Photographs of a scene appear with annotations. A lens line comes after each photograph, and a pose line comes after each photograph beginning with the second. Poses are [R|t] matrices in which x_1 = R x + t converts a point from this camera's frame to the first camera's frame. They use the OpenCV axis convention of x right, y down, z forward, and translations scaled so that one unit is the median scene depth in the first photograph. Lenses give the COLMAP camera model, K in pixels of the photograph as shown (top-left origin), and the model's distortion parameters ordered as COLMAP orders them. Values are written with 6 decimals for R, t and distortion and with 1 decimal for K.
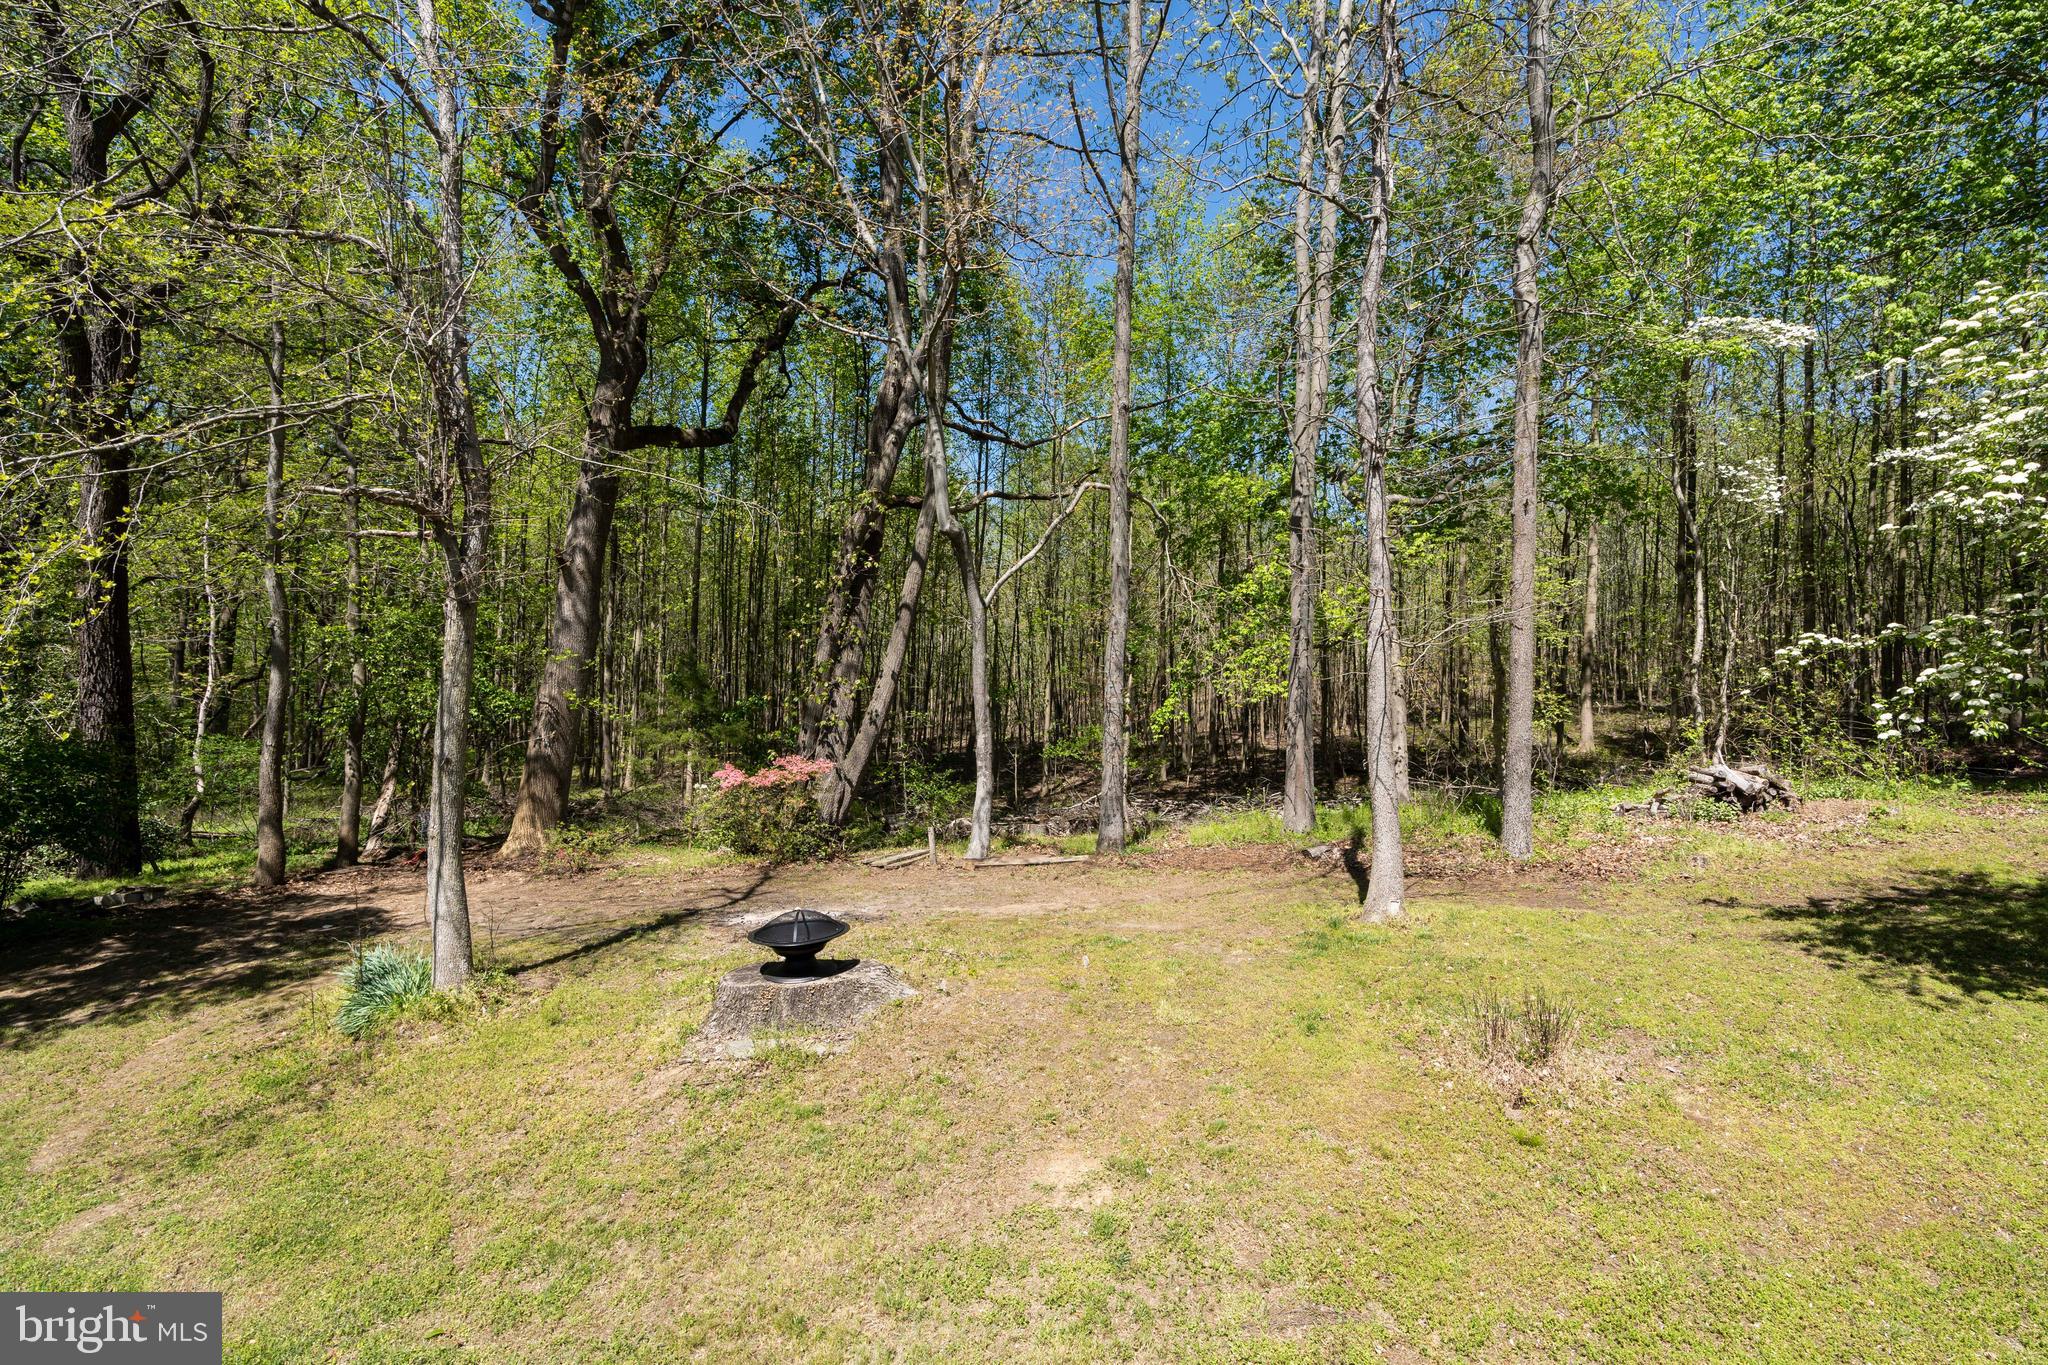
lens RADIAL K [[924.9, 0, 1025.8], [0, 924.9, 689.9], [0, 0, 1]] dist [-0.009570, 0.002693]
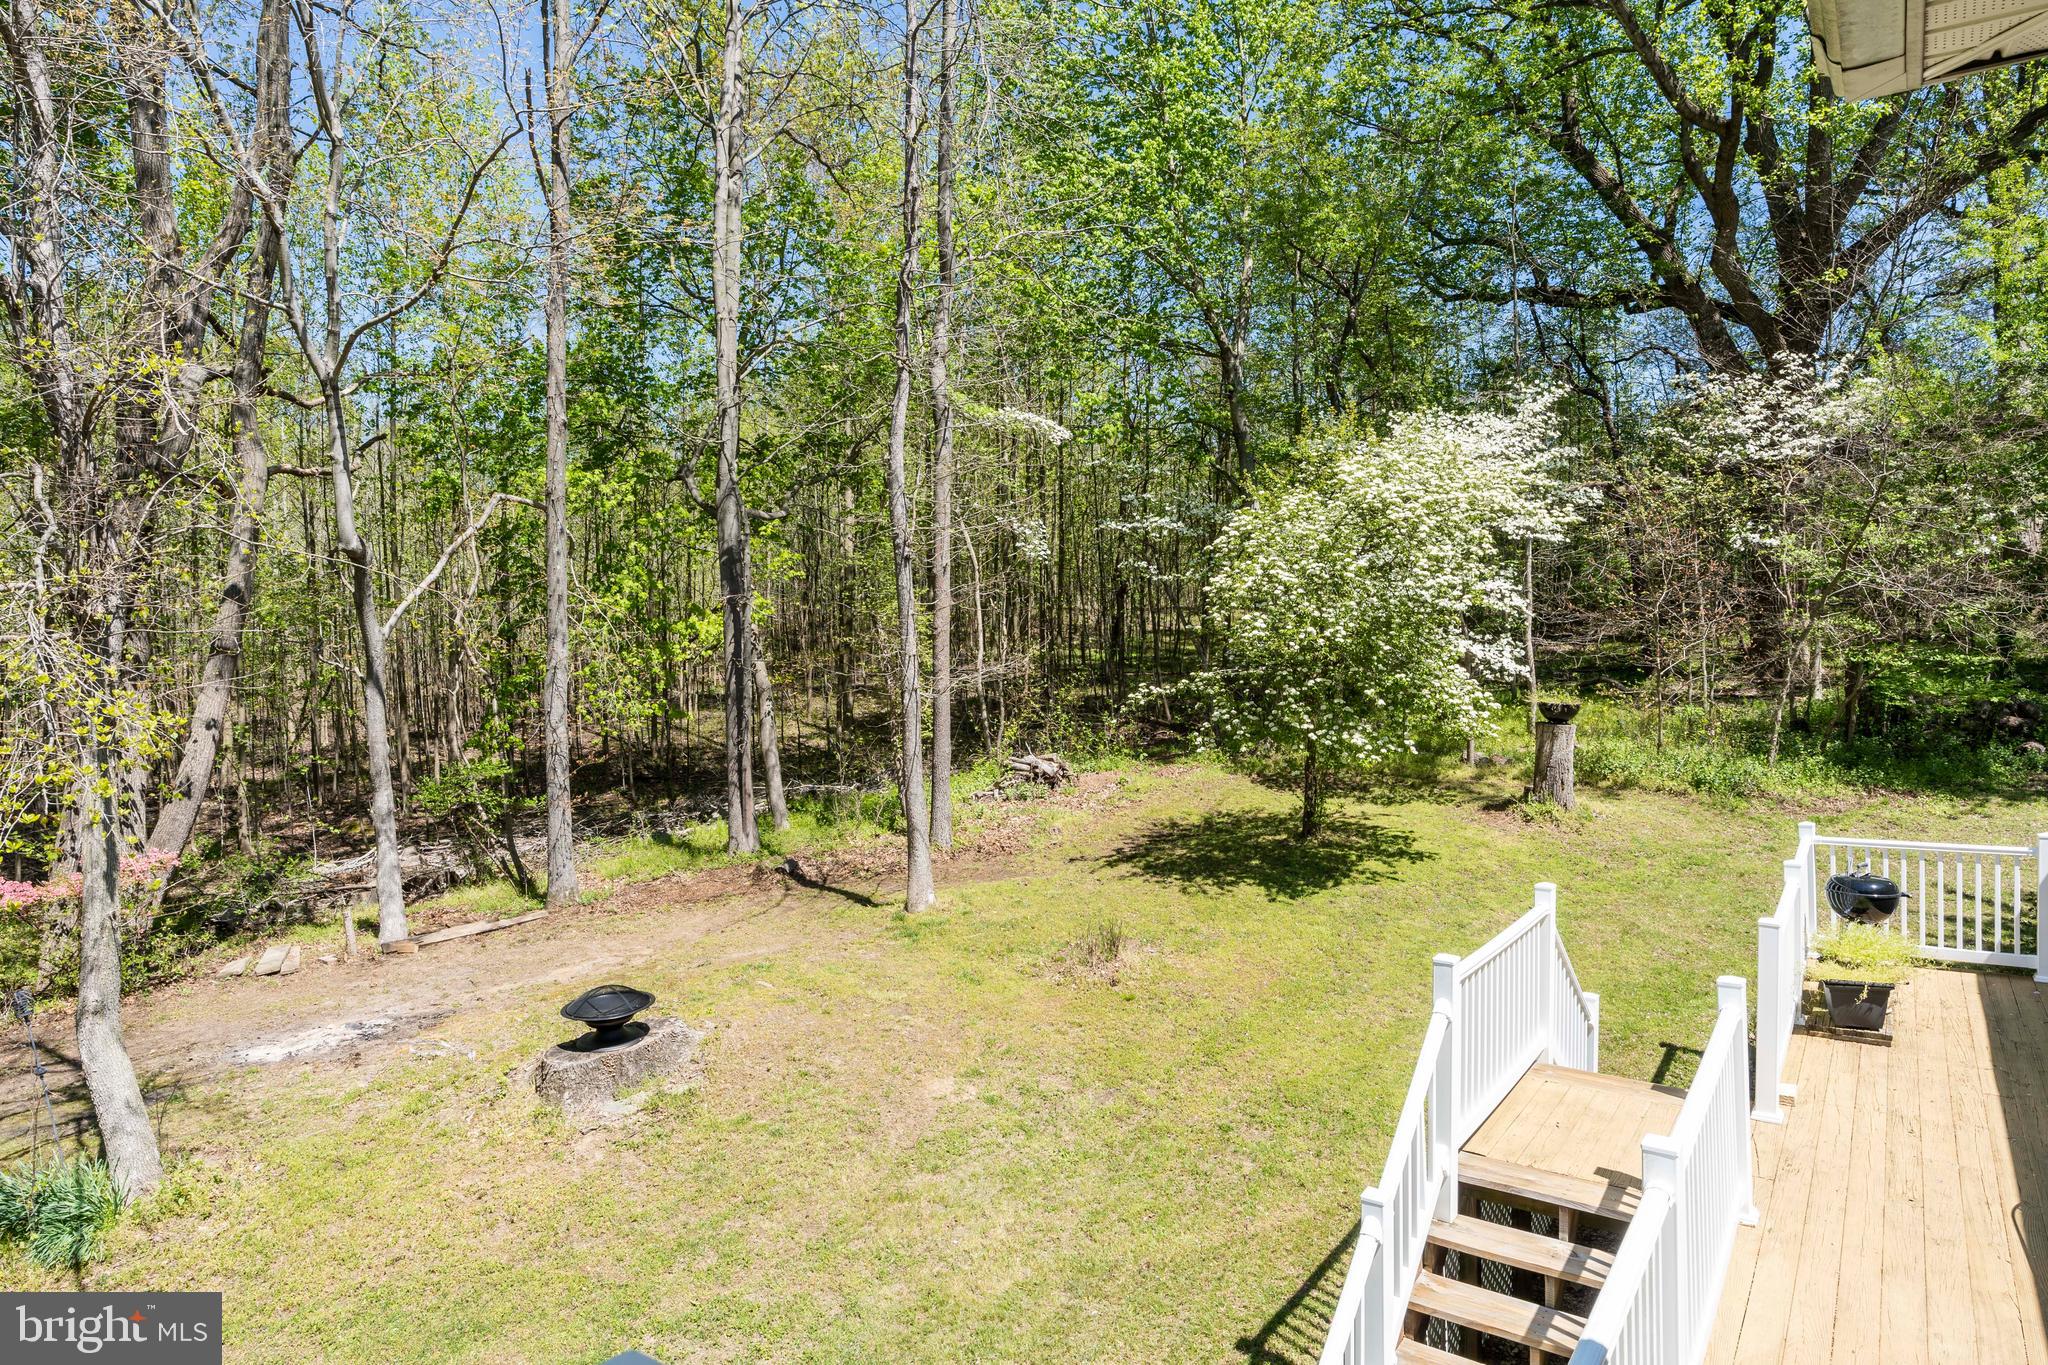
lens RADIAL K [[1248.5, 0, 1026.4], [0, 1248.5, 676.3], [0, 0, 1]] dist [-0.003180, 0.013088]
pose [[0.681848, -0.041157, 0.730335, -0.460738], [0.020941, 0.999105, 0.036752, -0.081515], [-0.731194, -0.009765, 0.682100, -0.177785]]
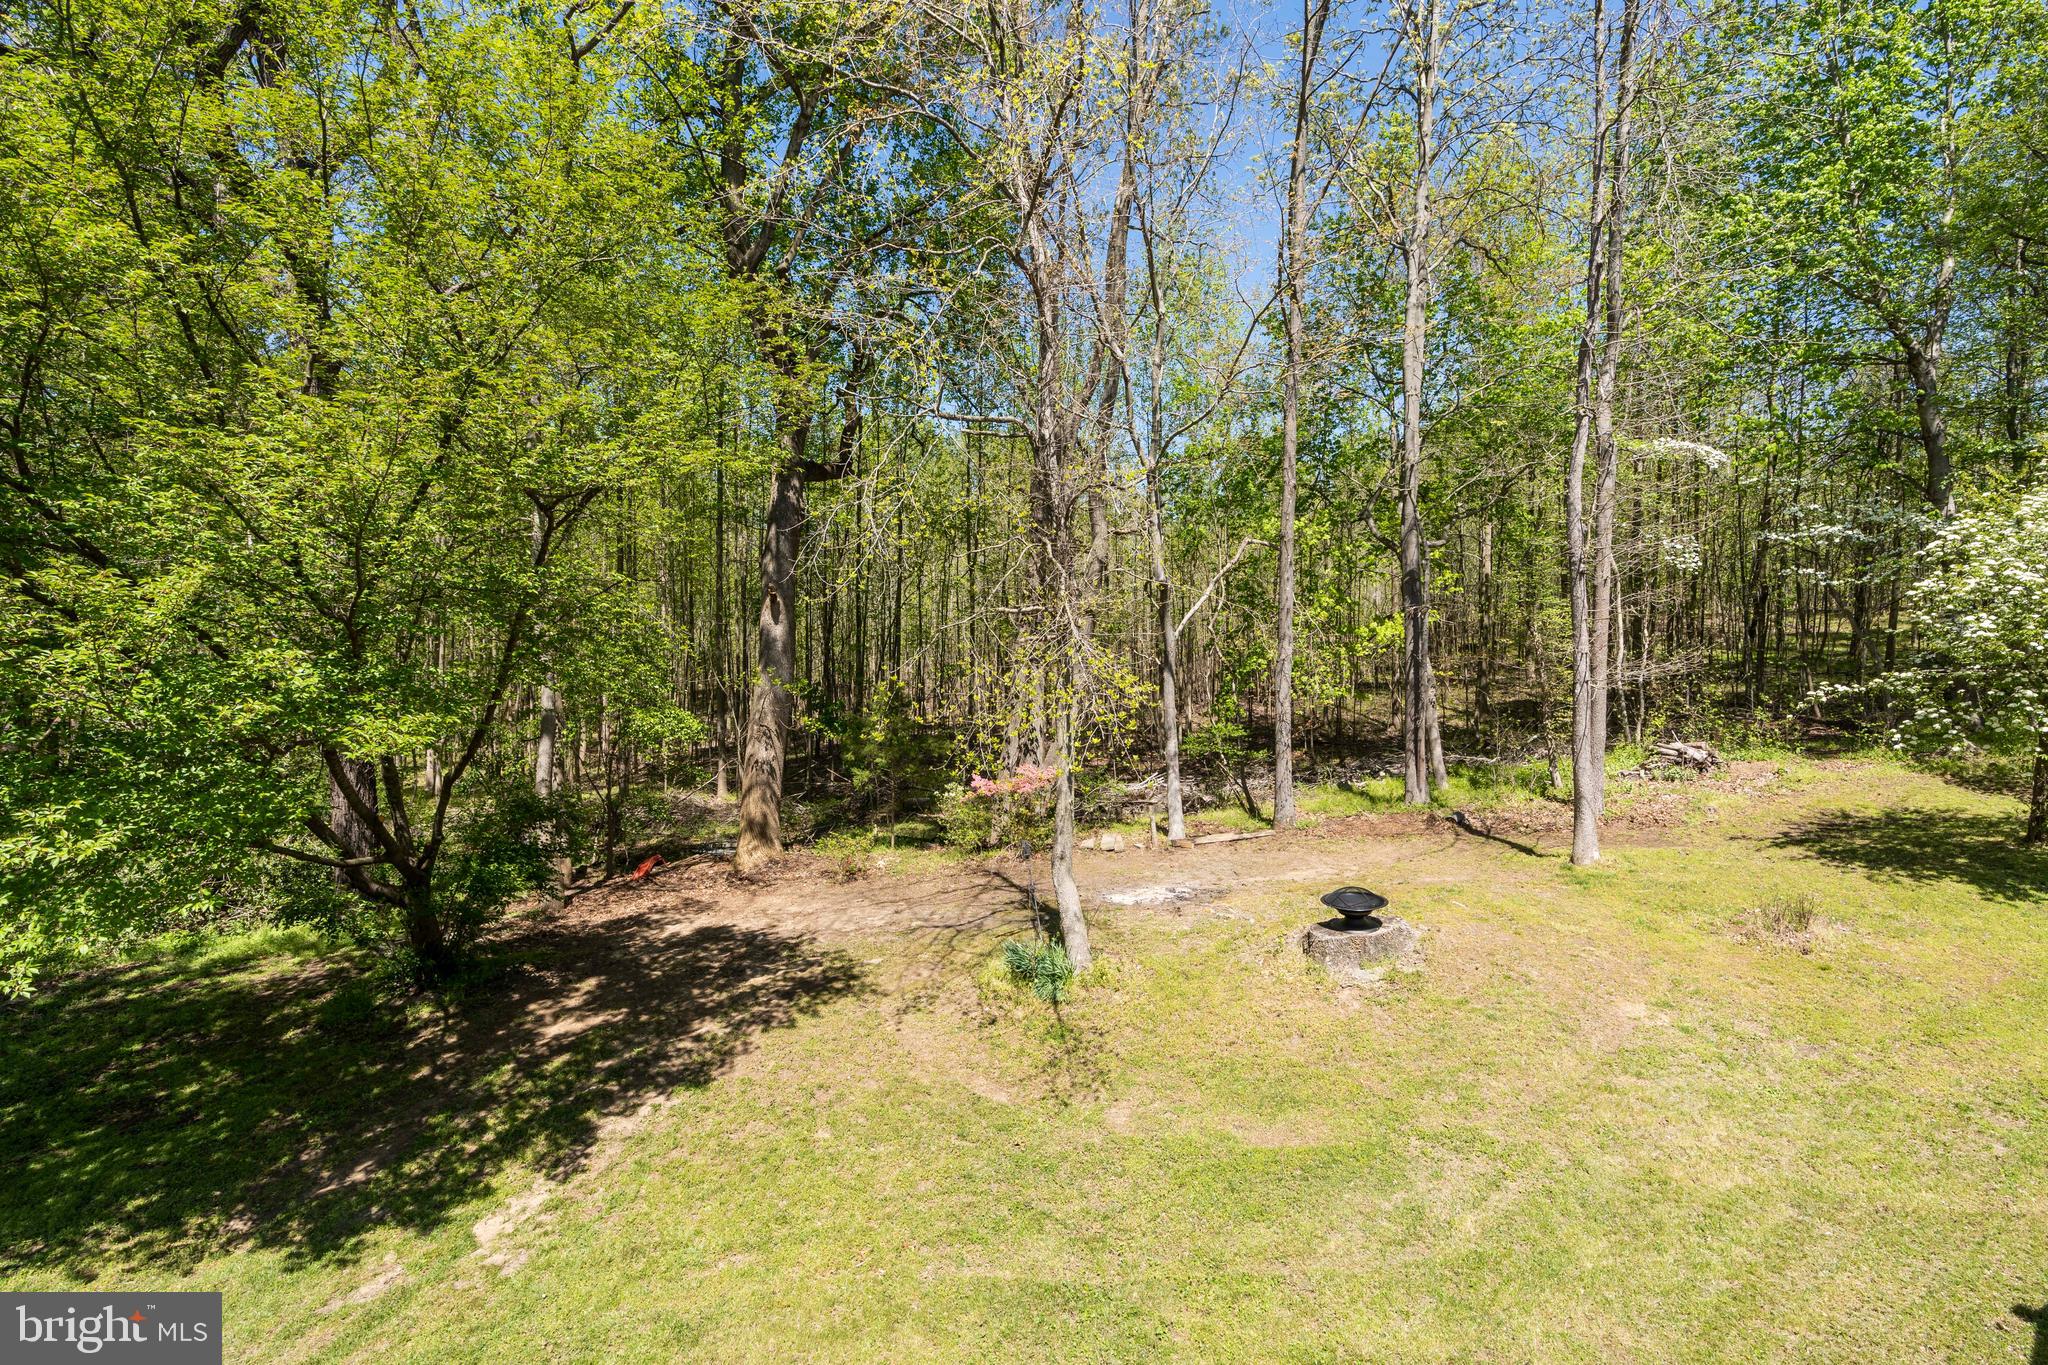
lens RADIAL K [[932.9, 0, 1029.8], [0, 932.9, 683.8], [0, 0, 1]] dist [0.001958, 0.001654]
pose [[0.967634, -0.029660, 0.250611, -0.542108], [0.019975, 0.998955, 0.041099, -0.082076], [-0.251568, -0.034763, 0.967215, -0.170166]]
